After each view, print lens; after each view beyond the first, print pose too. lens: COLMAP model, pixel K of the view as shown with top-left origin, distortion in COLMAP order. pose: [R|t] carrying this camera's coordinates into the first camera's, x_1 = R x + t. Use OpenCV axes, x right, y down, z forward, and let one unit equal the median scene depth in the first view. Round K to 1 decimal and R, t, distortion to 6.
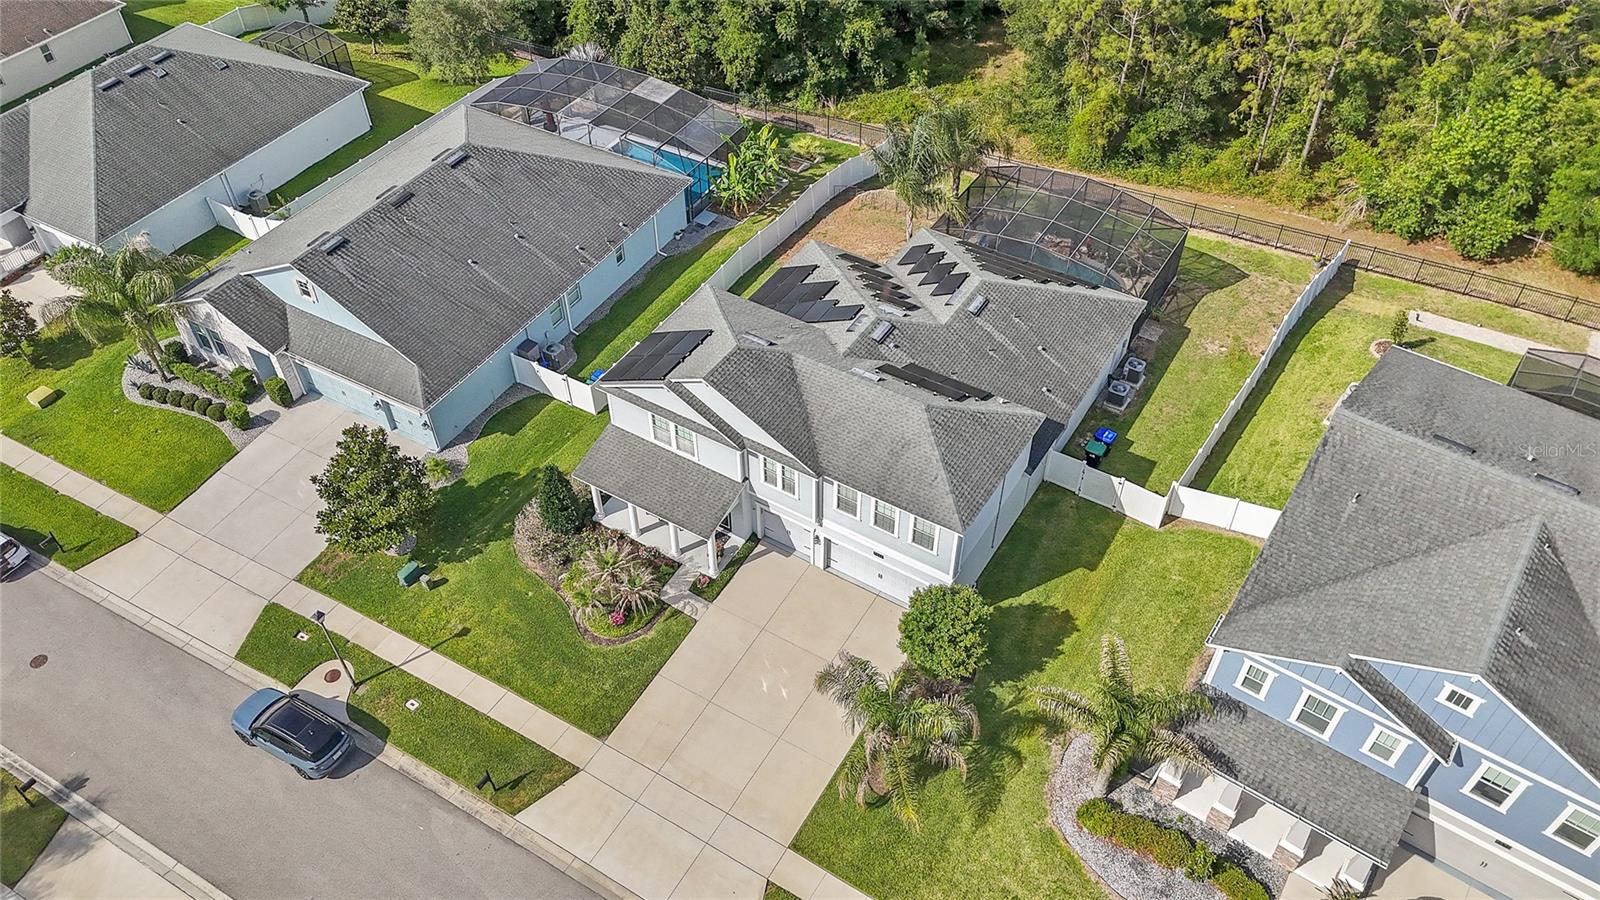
lens RADIAL K [[1175.3, 0, 800.9], [0, 1175.3, 453.2], [0, 0, 1]] dist [0.080826, -0.076594]
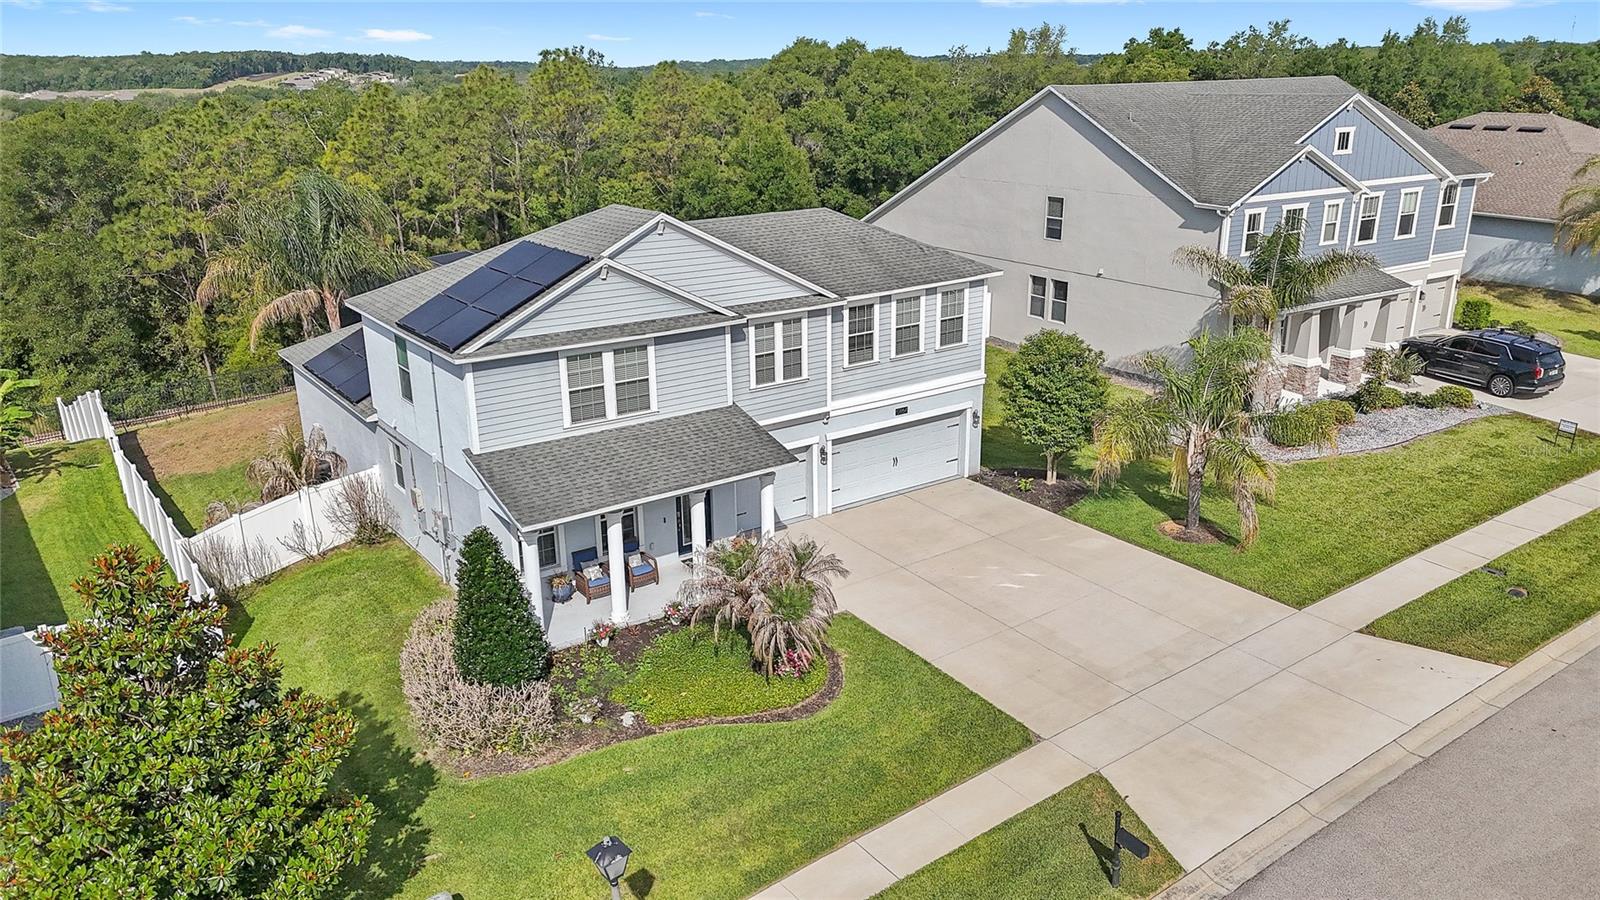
lens RADIAL K [[1175.3, 0, 803.2], [0, 1175.3, 452.3], [0, 0, 1]] dist [0.080826, -0.076594]
pose [[0.385784, -0.285751, 0.877221, -0.561773], [0.664566, 0.745596, -0.049388, 0.095192], [-0.639939, 0.602024, 0.477540, 0.668201]]
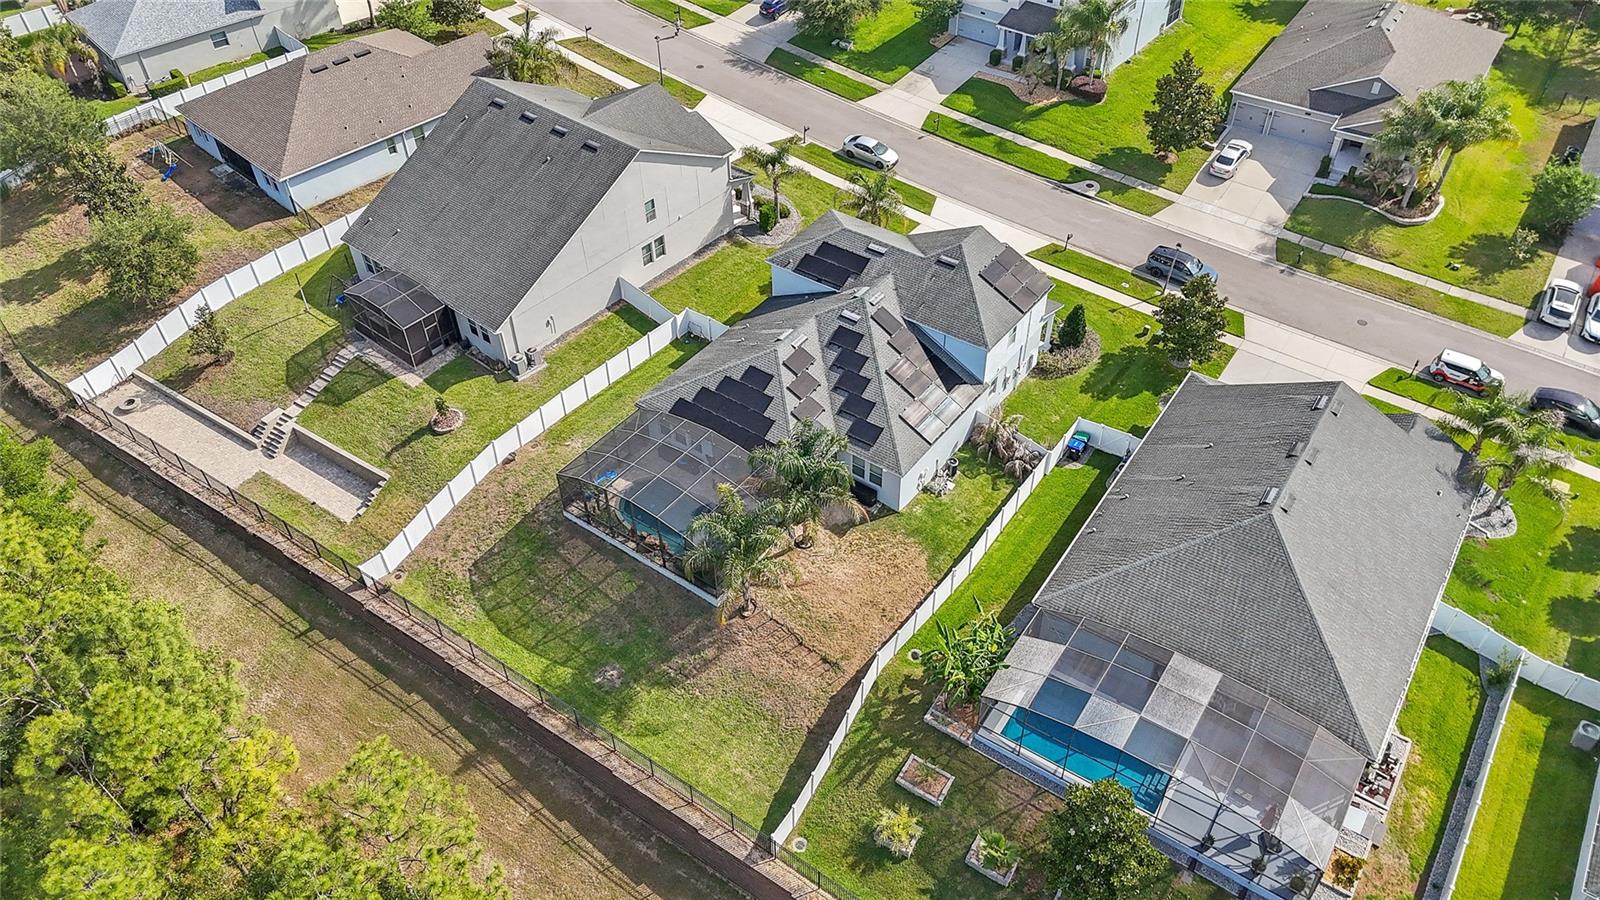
lens RADIAL K [[1175.3, 0, 795.9], [0, 1175.3, 454.2], [0, 0, 1]] dist [0.080826, -0.076594]
pose [[-0.996477, -0.034460, 0.076463, 0.031523], [0.075645, 0.024445, 0.996835, -1.543161], [-0.036220, 0.999107, -0.021753, 1.230748]]
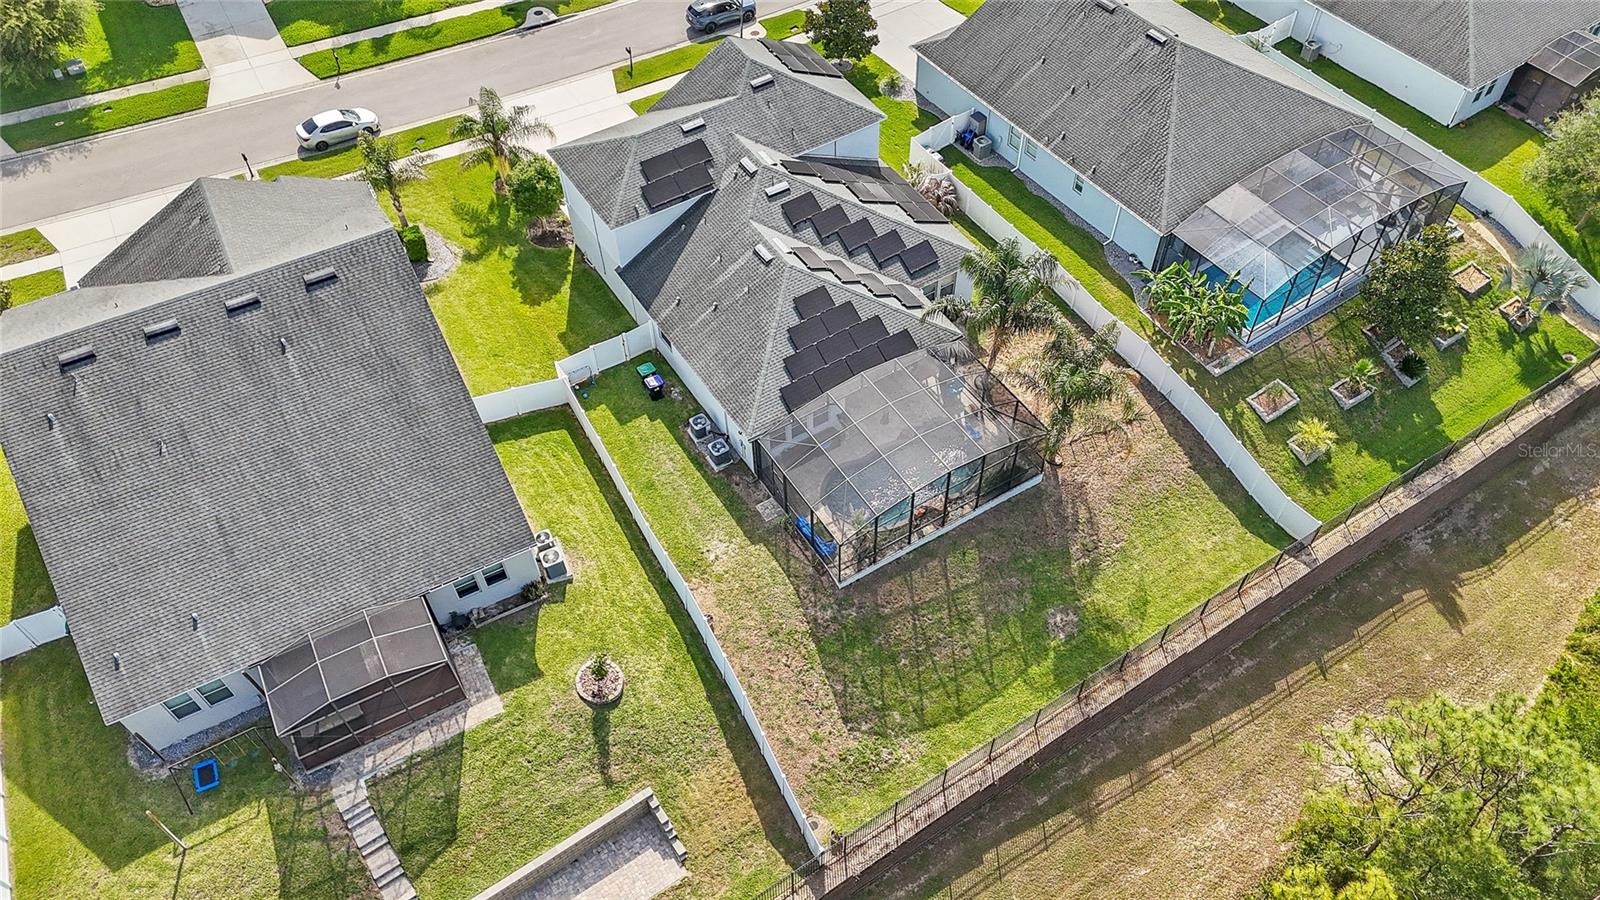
lens RADIAL K [[1175.3, 0, 799.2], [0, 1175.3, 457.2], [0, 0, 1]] dist [0.080826, -0.076594]
pose [[-0.439743, 0.711659, -0.547875, 0.914809], [-0.623892, 0.196760, 0.756336, -0.985649], [0.646053, 0.674408, 0.357475, 0.801553]]
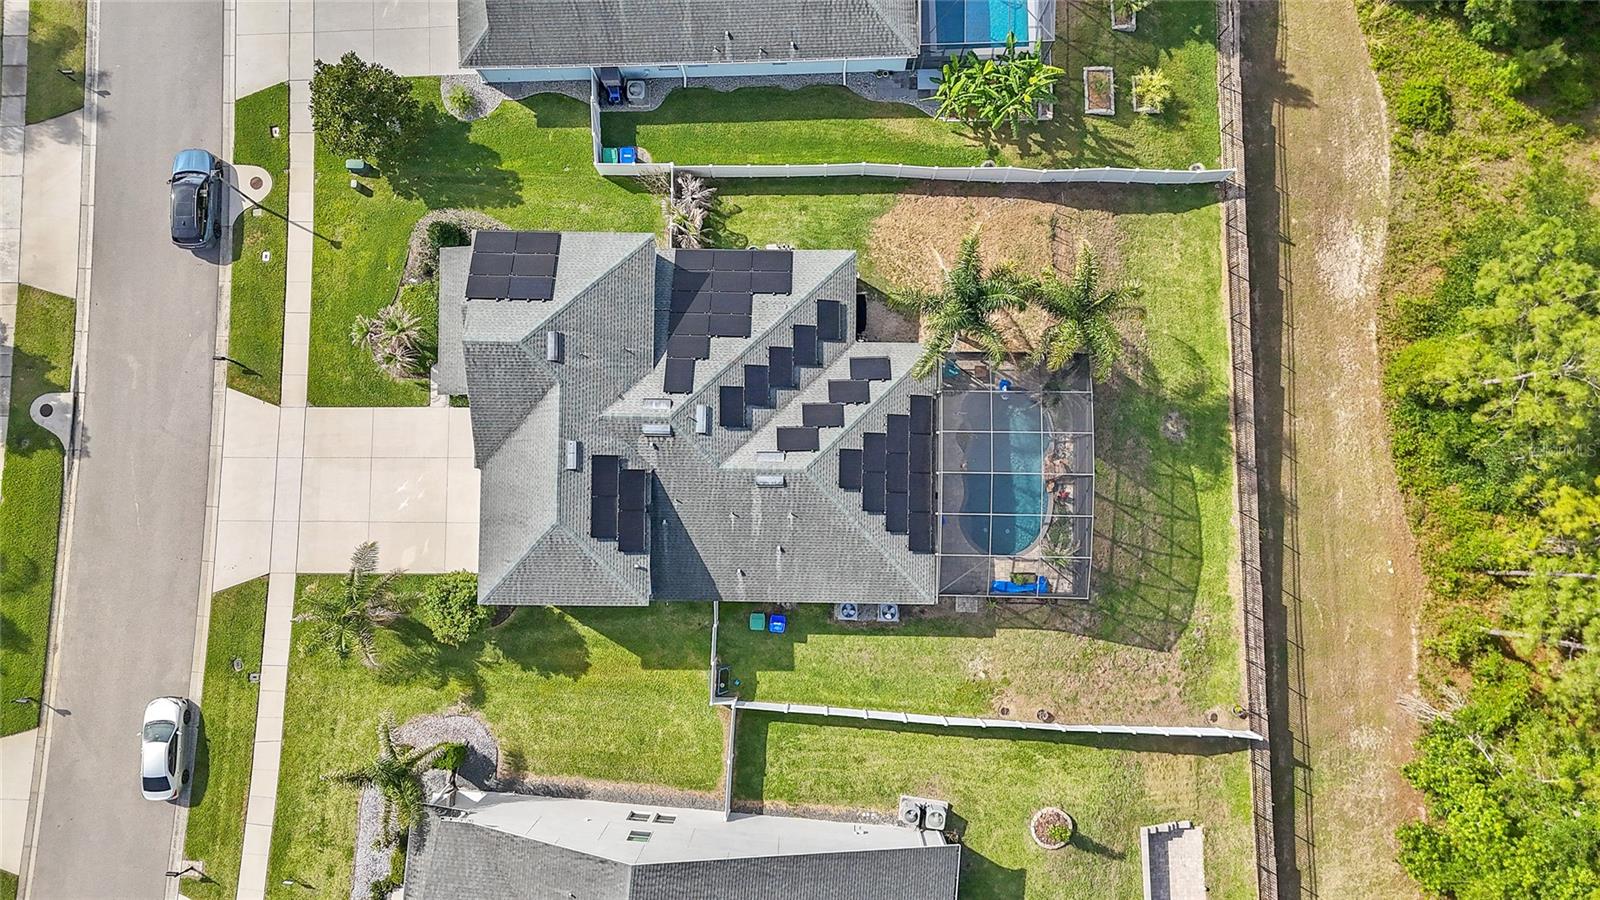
lens RADIAL K [[1175.3, 0, 802.9], [0, 1175.3, 456.8], [0, 0, 1]] dist [0.080826, -0.076594]
pose [[0.515694, 0.856069, -0.034716, 0.191207], [-0.605550, 0.392848, 0.692084, -0.887381], [0.606110, -0.335881, 0.720982, 0.322348]]
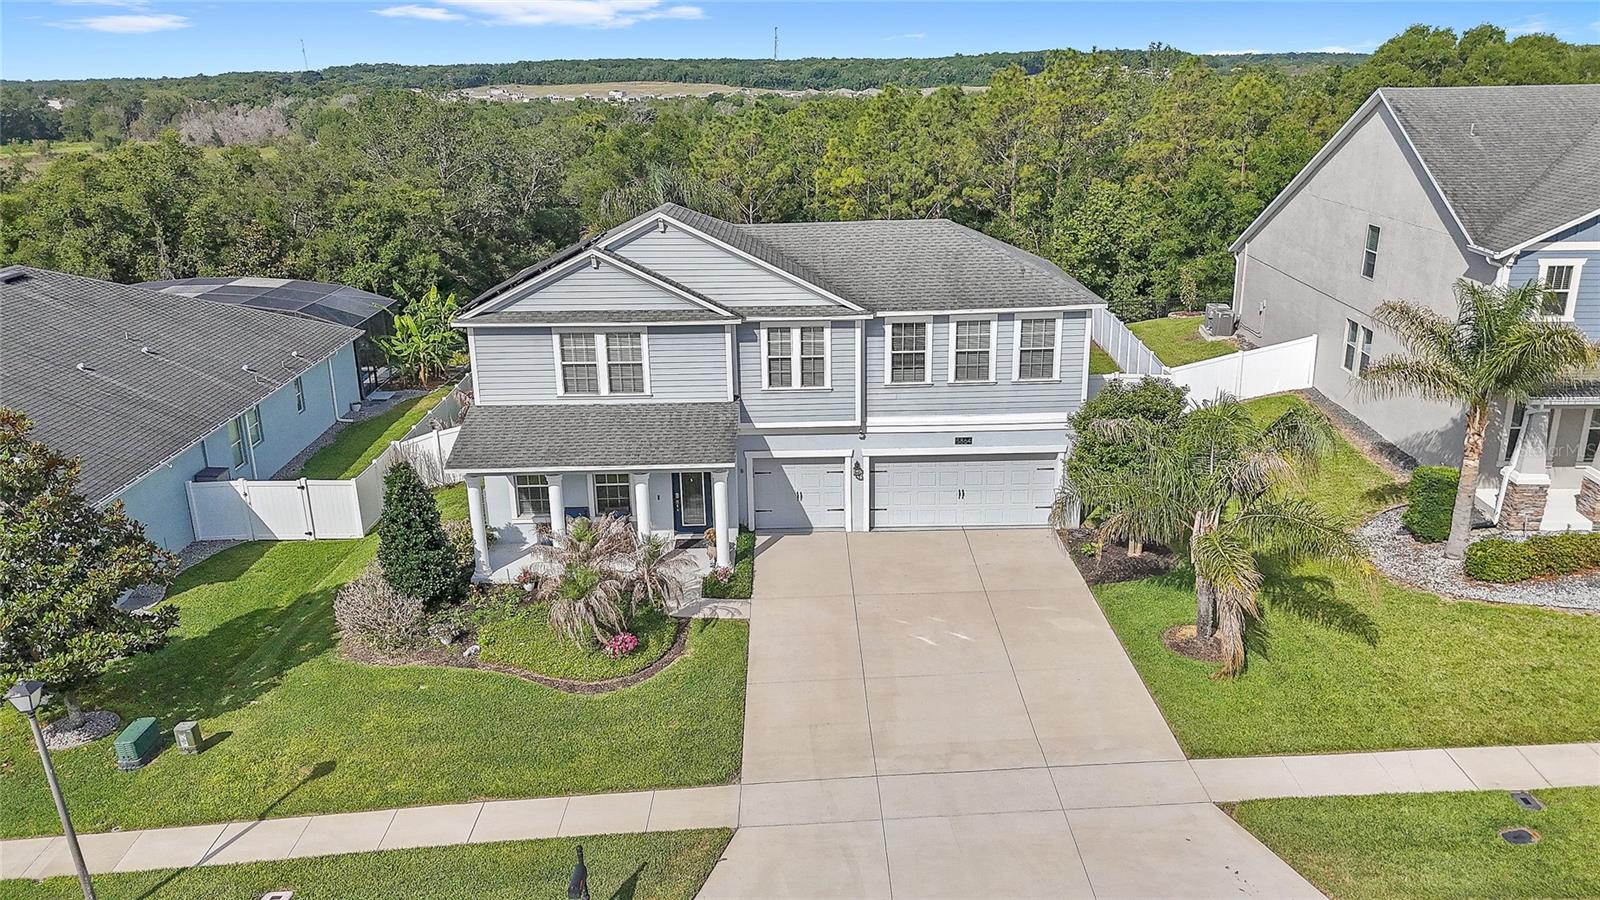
lens RADIAL K [[1175.3, 0, 801.5], [0, 1175.3, 453.5], [0, 0, 1]] dist [0.080826, -0.076594]
pose [[0.848296, -0.171831, 0.500867, -0.330540], [0.387076, 0.846682, -0.365105, 0.285086], [-0.361339, 0.503591, 0.784749, 0.478973]]
